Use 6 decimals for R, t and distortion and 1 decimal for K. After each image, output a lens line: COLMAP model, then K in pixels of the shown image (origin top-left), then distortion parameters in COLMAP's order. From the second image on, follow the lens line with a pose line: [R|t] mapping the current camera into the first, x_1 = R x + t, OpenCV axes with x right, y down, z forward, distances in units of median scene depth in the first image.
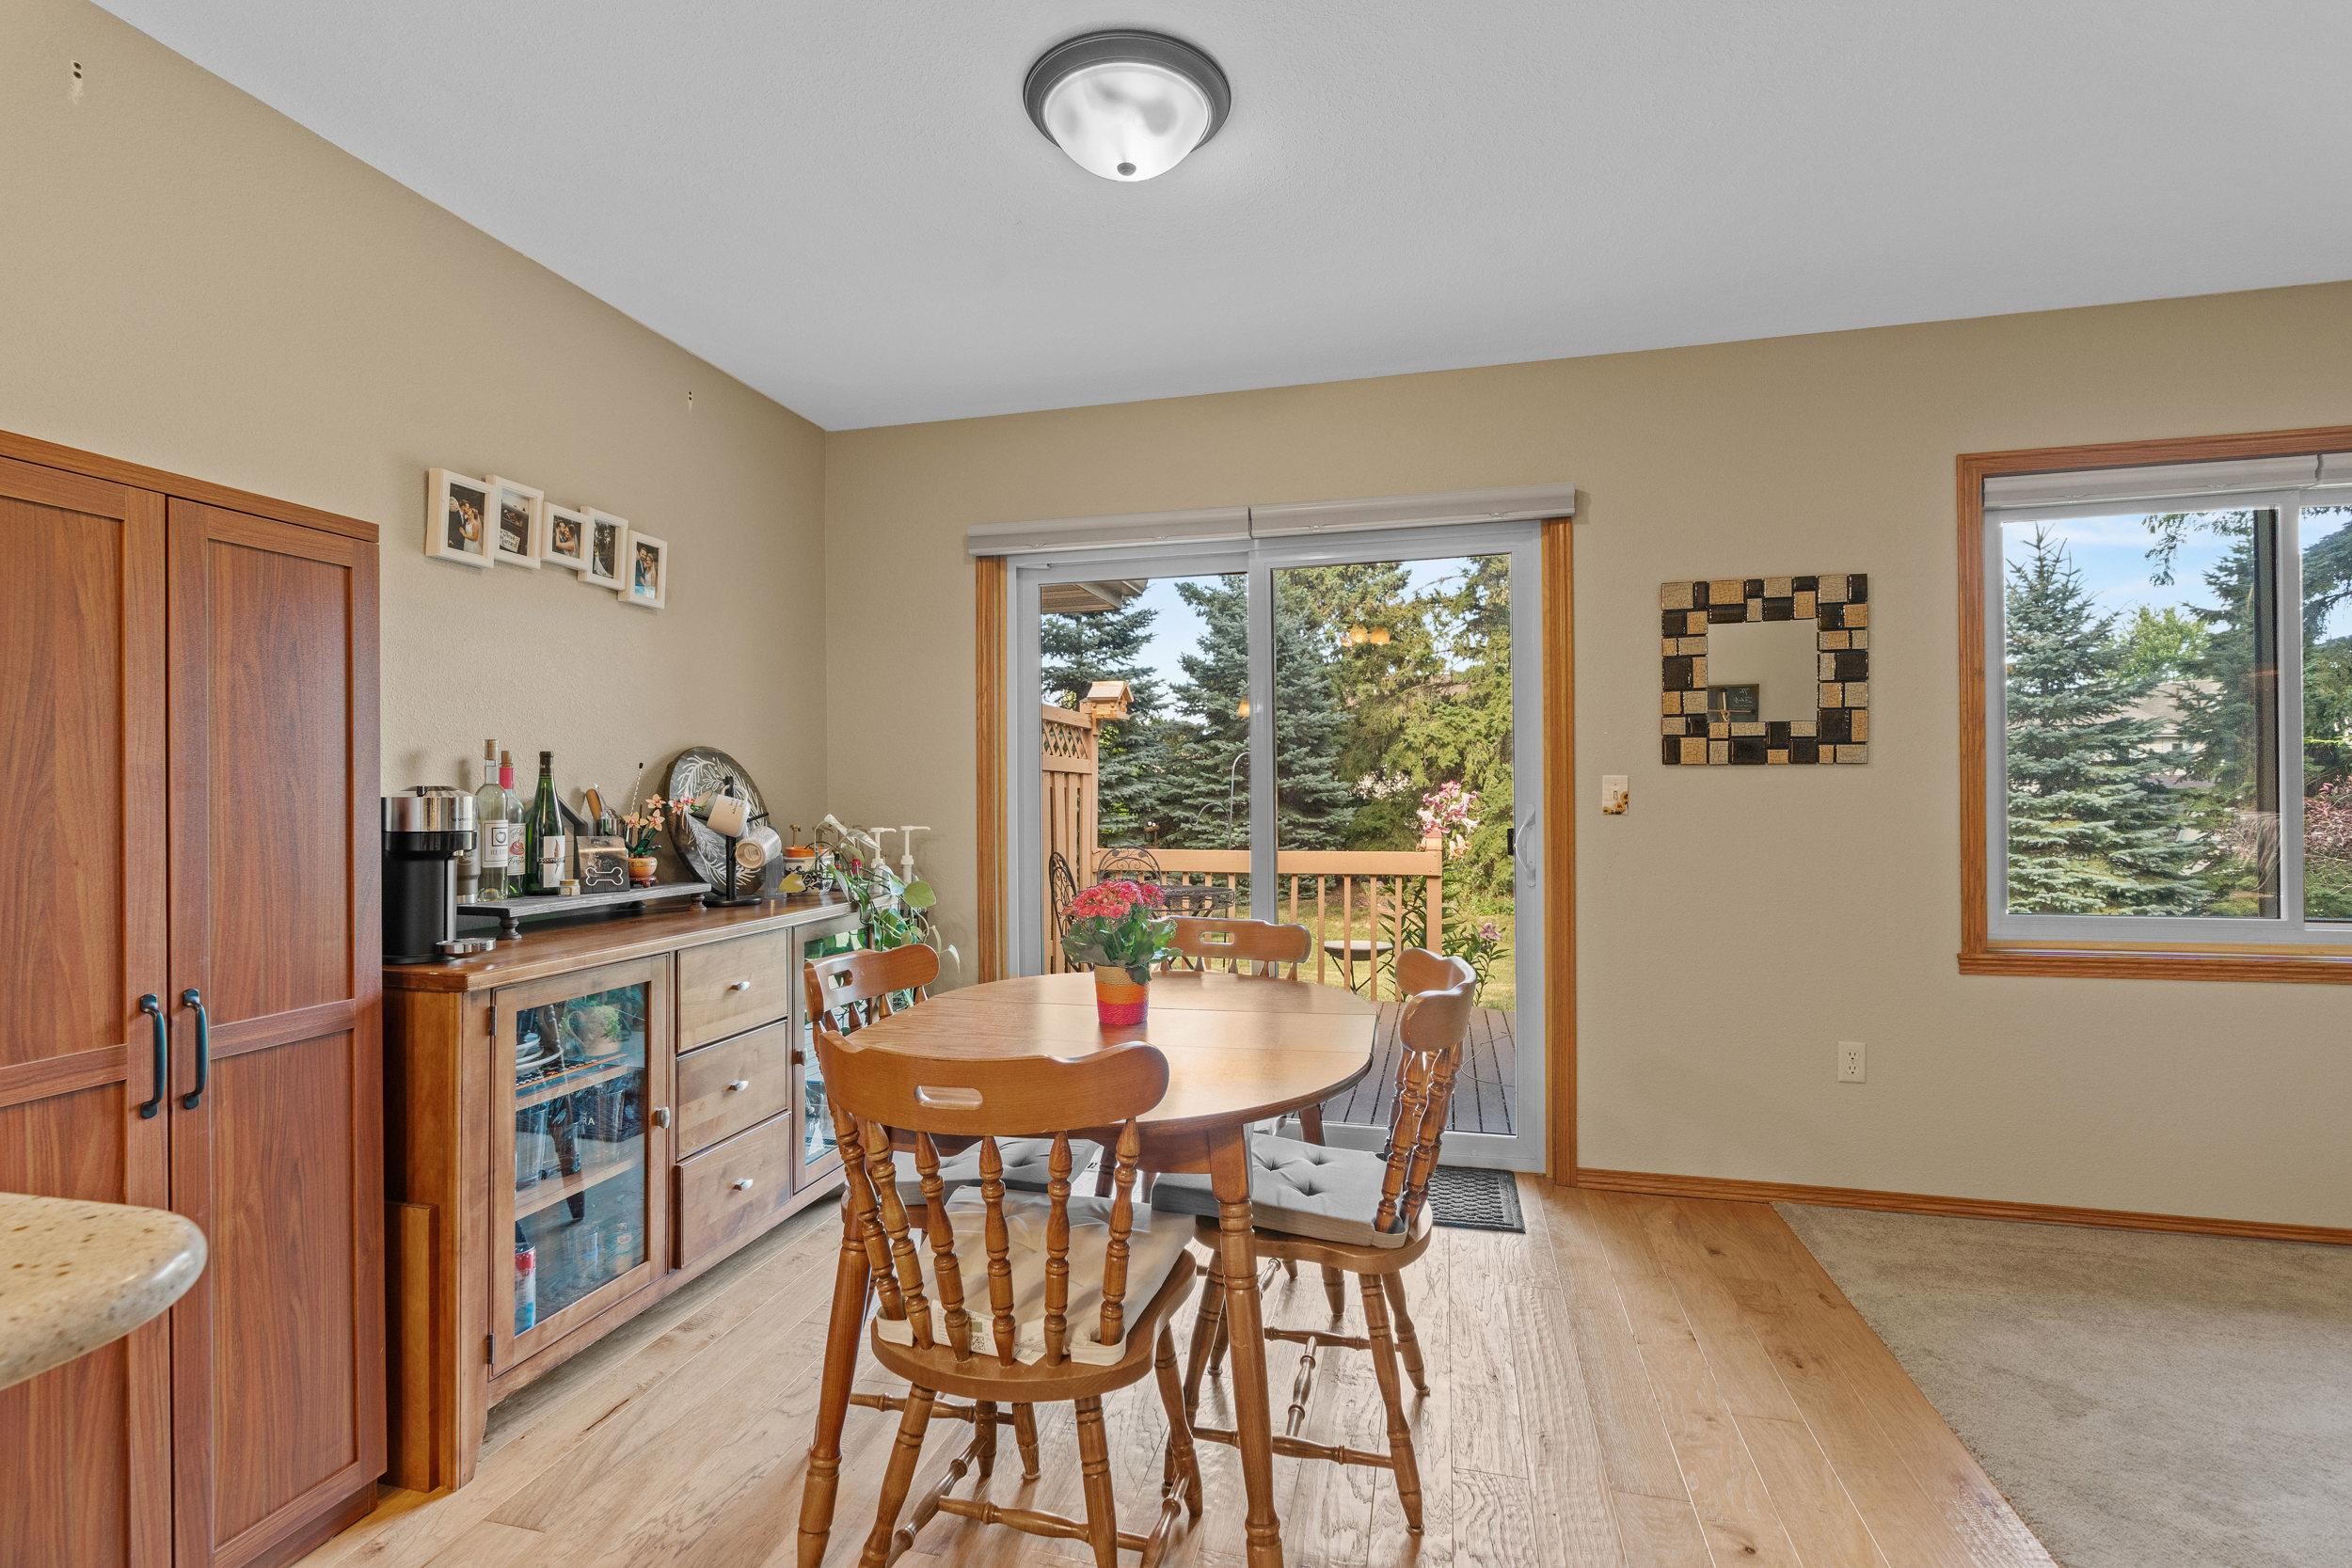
lens RADIAL K [[1060.7, 0, 1163.6], [0, 1060.7, 791.8], [0, 0, 1]] dist [-0.010645, 0.003732]
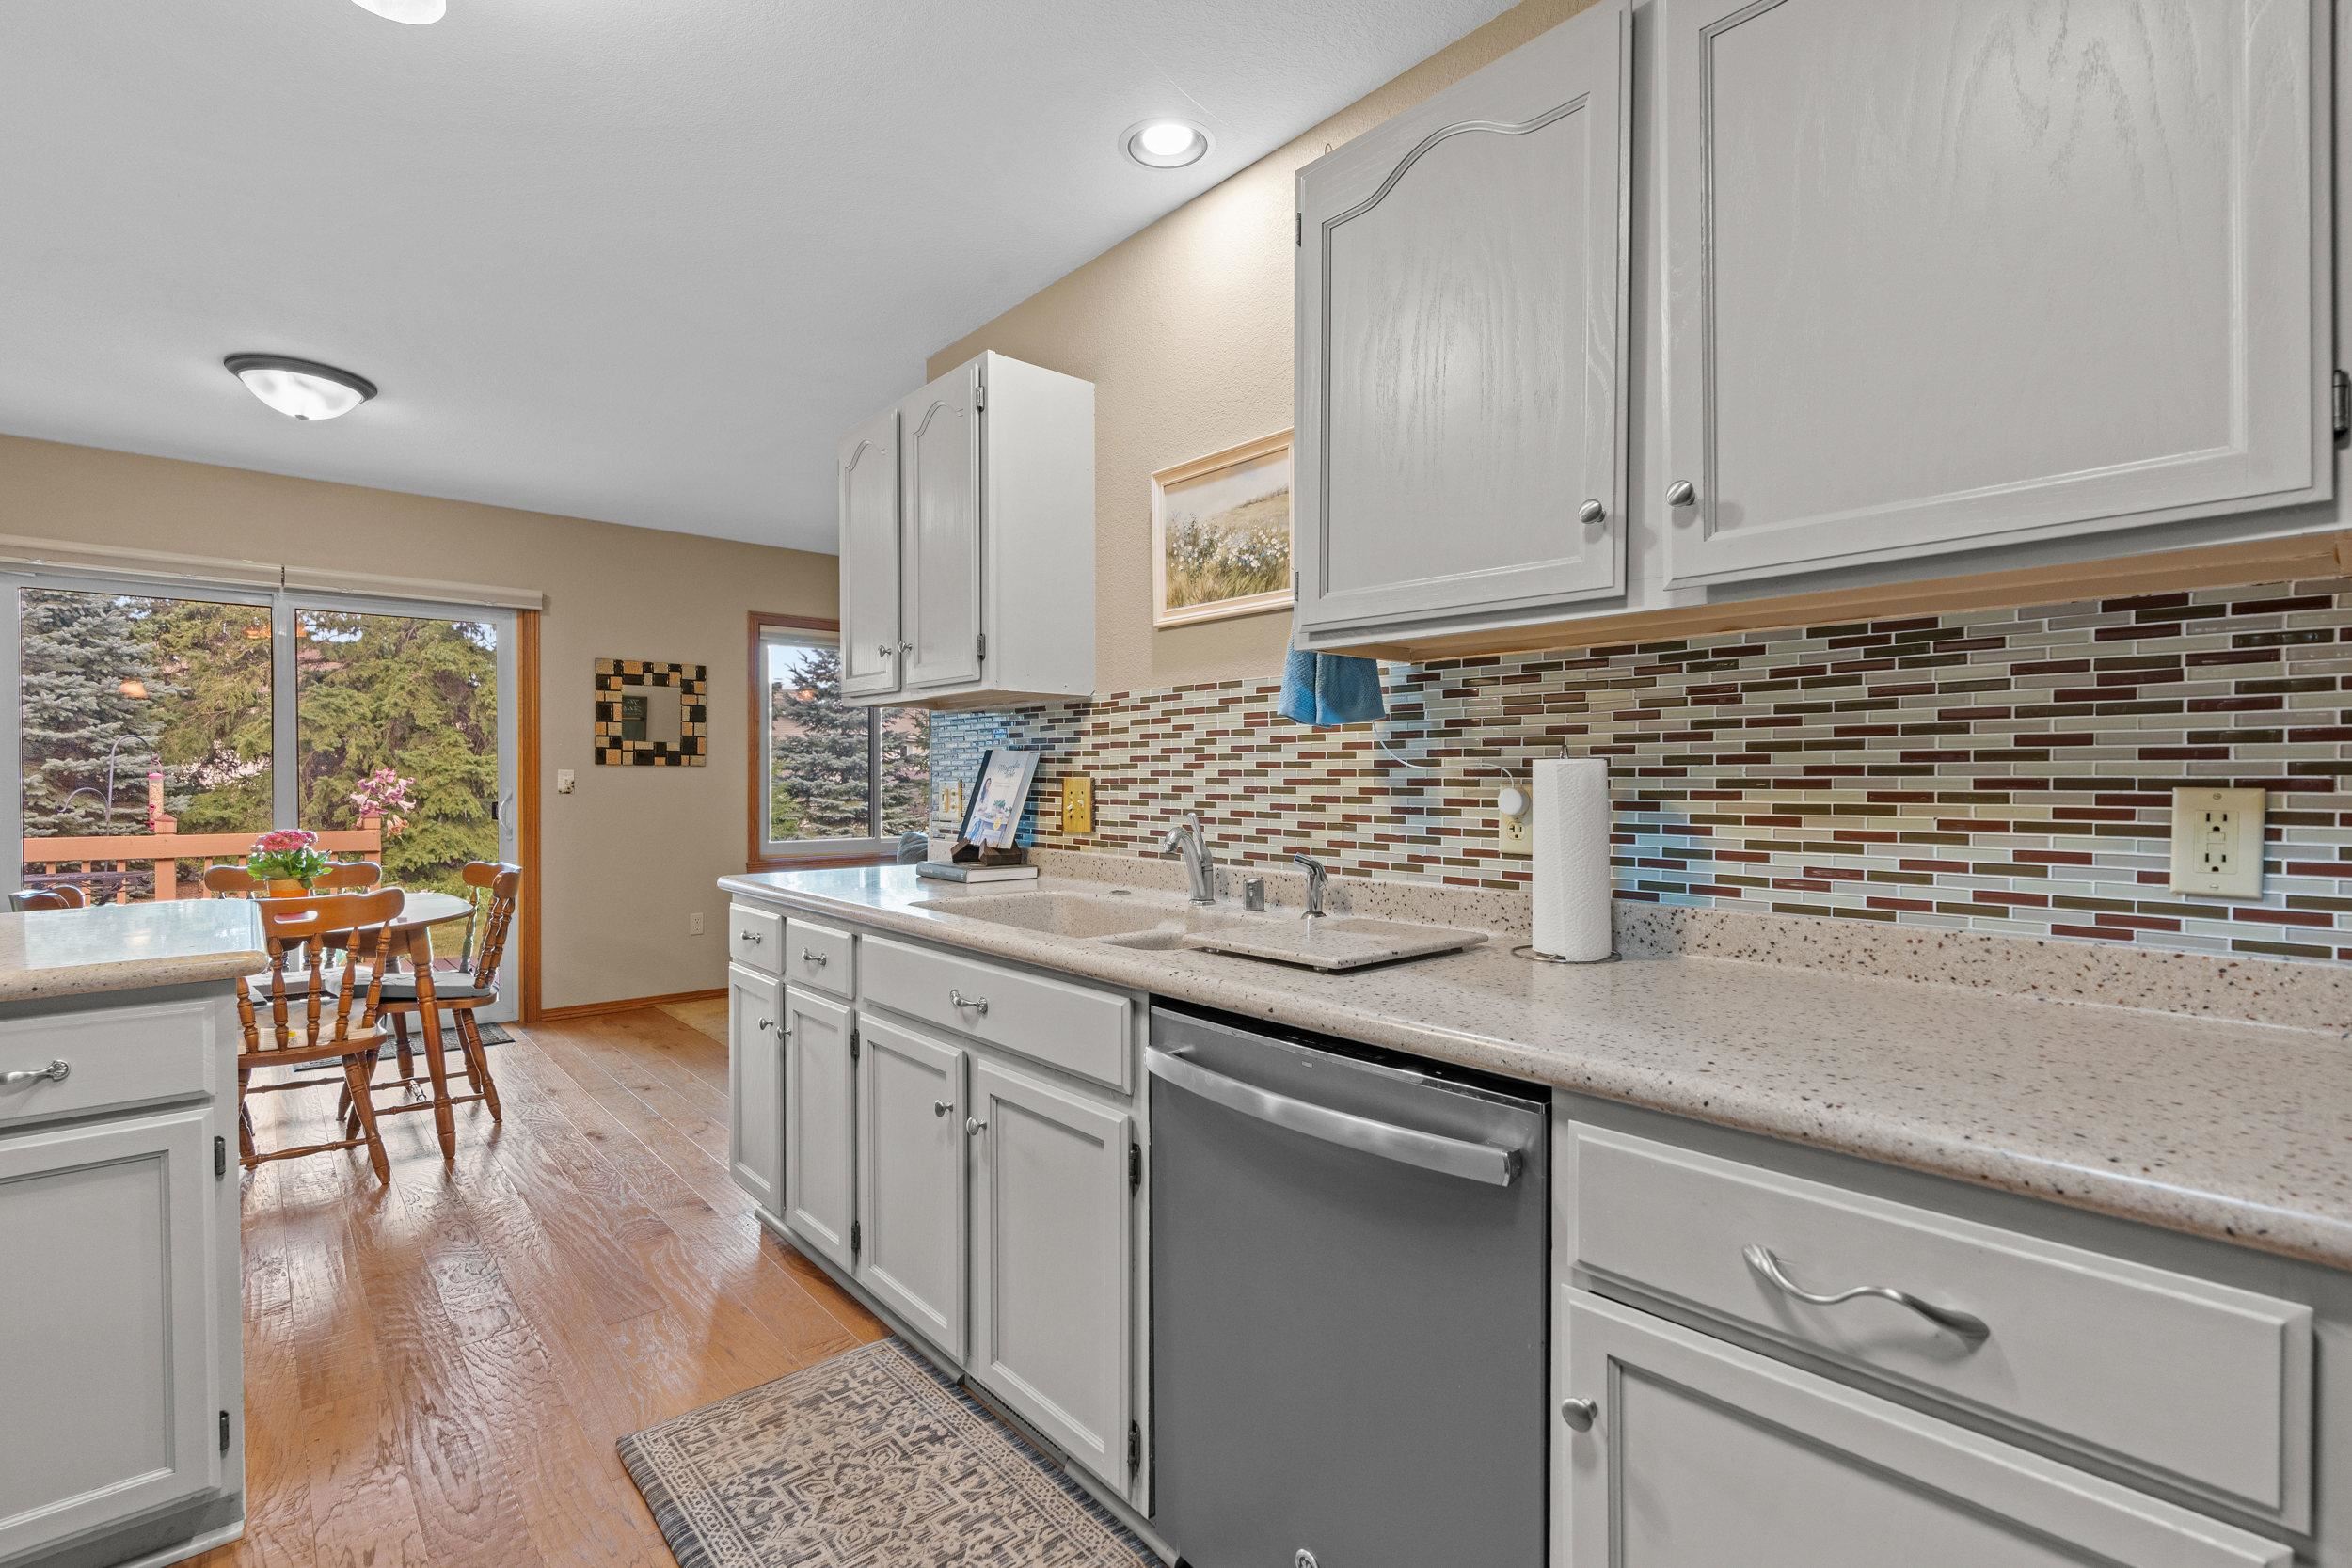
lens RADIAL K [[1060.7, 0, 1164.3], [0, 1060.7, 789.8], [0, 0, 1]] dist [-0.010645, 0.003732]
pose [[0.565121, -0.000991, 0.825007, -0.094012], [-0.006963, 0.999958, 0.005971, -0.000116], [-0.824979, -0.009118, 0.565090, -0.162561]]
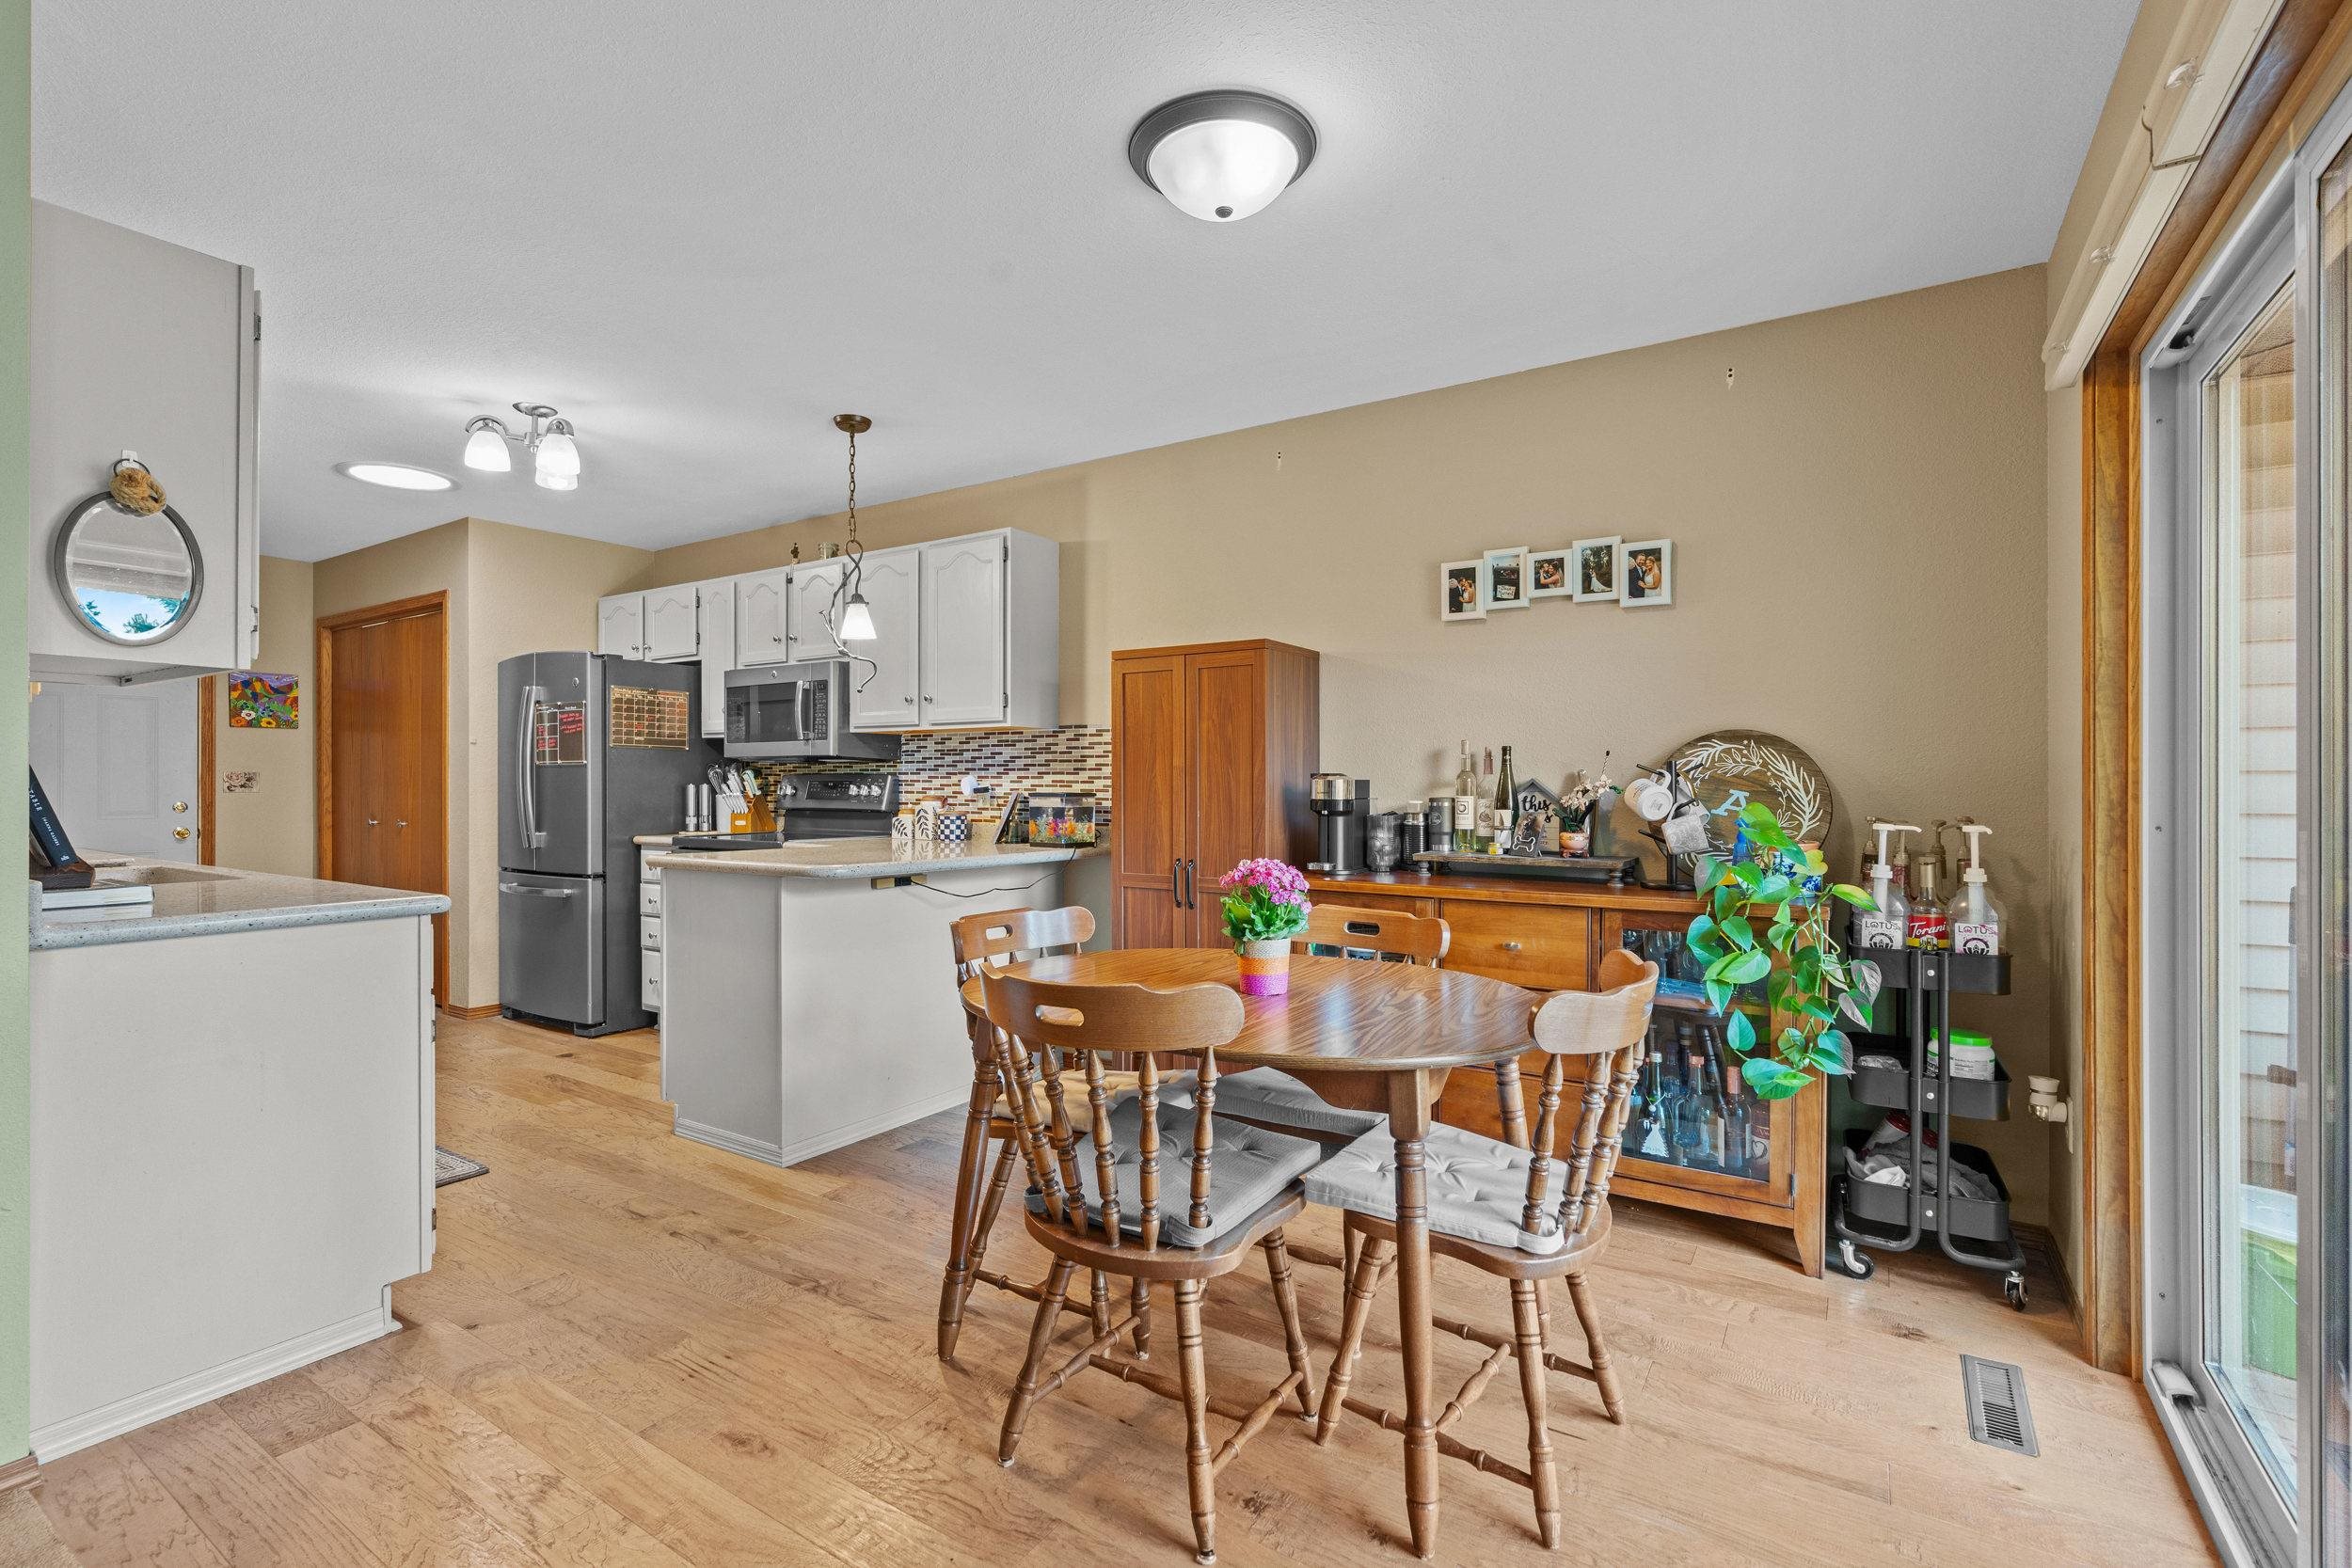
lens RADIAL K [[1060.7, 0, 1156.0], [0, 1060.7, 778.2], [0, 0, 1]] dist [-0.010645, 0.003732]
pose [[-0.325065, 0.003388, -0.945686, 0.148202], [0.003024, 0.999992, 0.002543, -0.000292], [0.945687, -0.002033, -0.325072, 0.182577]]
